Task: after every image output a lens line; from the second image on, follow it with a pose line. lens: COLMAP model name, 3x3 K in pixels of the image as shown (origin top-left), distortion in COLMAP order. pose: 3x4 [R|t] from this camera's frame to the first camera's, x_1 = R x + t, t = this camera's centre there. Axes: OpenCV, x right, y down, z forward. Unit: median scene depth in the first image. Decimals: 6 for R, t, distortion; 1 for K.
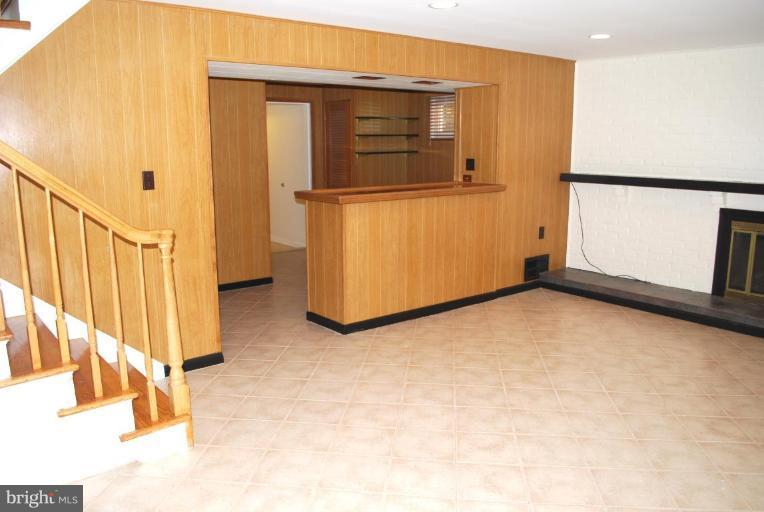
lens RADIAL K [[603.7, 0, 382.0], [0, 603.7, 256.0], [0, 0, 1]] dist [-0.077844, 0.005166]
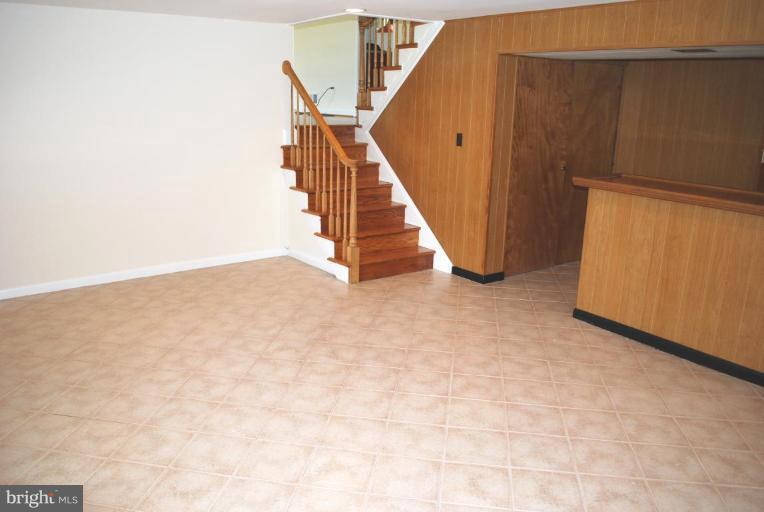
lens RADIAL K [[603.7, 0, 382.0], [0, 603.7, 256.0], [0, 0, 1]] dist [-0.077844, 0.005166]
pose [[-0.042534, 0.259994, -0.964673, 1.143150], [-0.206691, 0.942369, 0.263096, -0.207710], [0.977481, 0.210580, 0.013656, 0.848615]]
